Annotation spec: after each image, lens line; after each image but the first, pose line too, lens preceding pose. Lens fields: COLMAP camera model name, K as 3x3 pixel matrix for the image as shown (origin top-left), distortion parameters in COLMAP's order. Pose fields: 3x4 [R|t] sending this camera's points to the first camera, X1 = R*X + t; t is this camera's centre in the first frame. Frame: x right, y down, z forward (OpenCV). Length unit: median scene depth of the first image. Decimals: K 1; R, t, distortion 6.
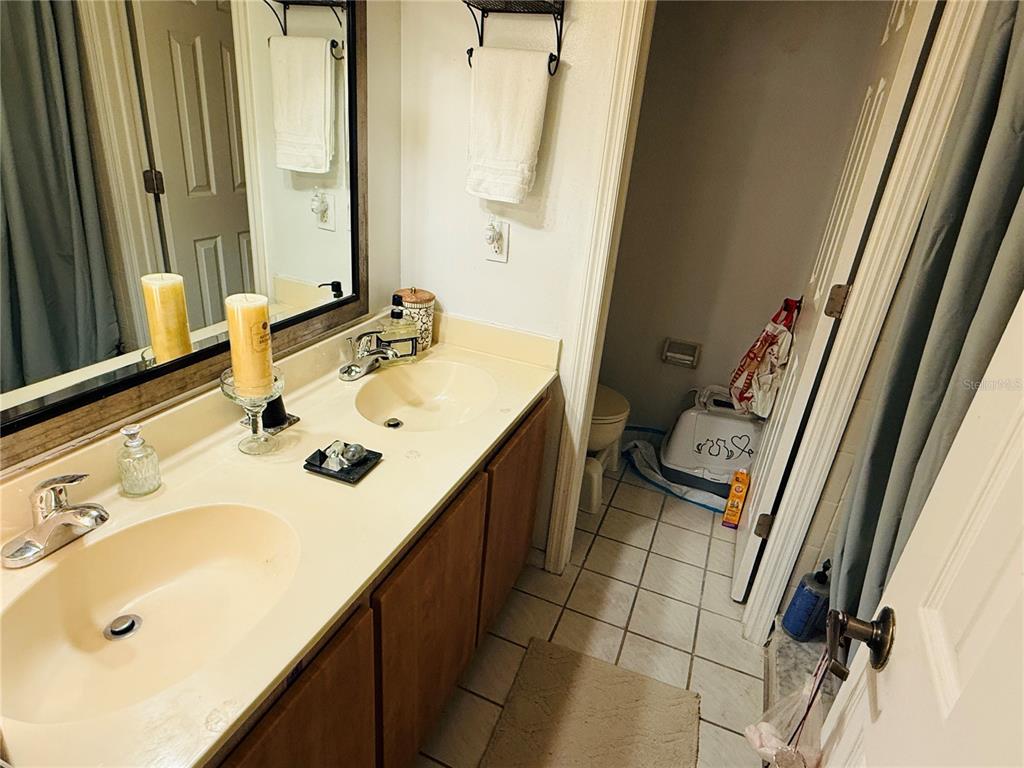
lens RADIAL K [[576.5, 0, 511.1], [0, 576.5, 381.6], [0, 0, 1]] dist [0.002532, 0.000109]
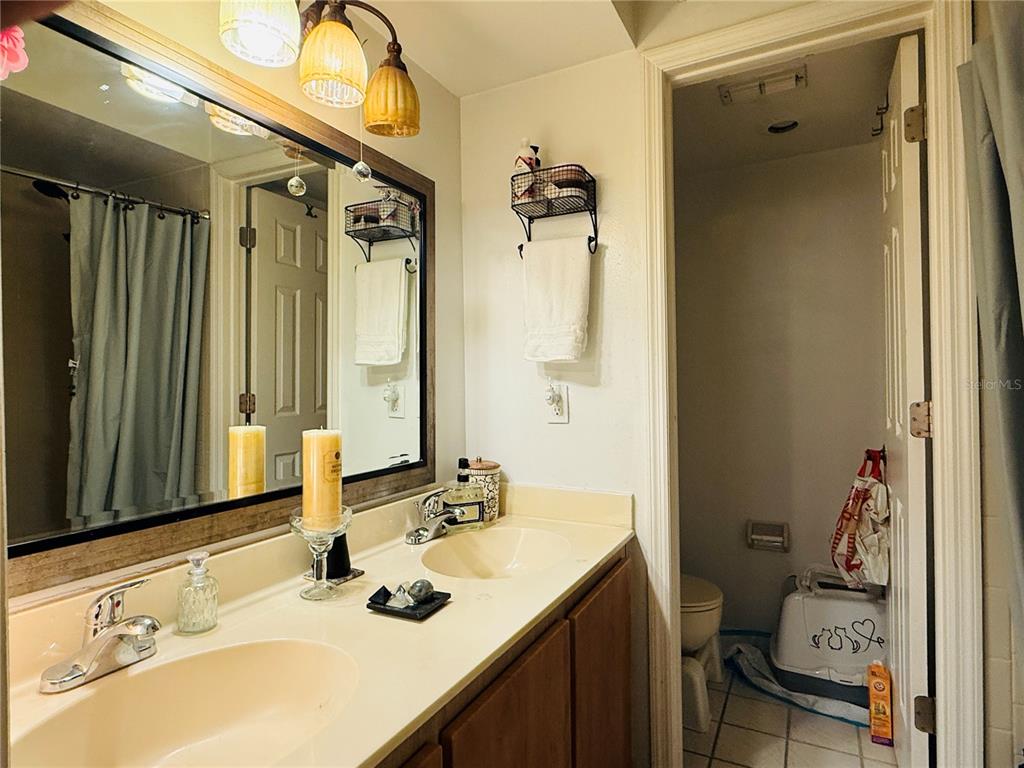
lens RADIAL K [[576.5, 0, 513.5], [0, 576.5, 381.1], [0, 0, 1]] dist [0.002532, 0.000109]
pose [[0.992005, -0.095891, -0.082046, -0.013641], [0.053378, 0.907918, -0.415736, 0.152843], [0.114356, 0.408033, 0.905777, 0.036674]]
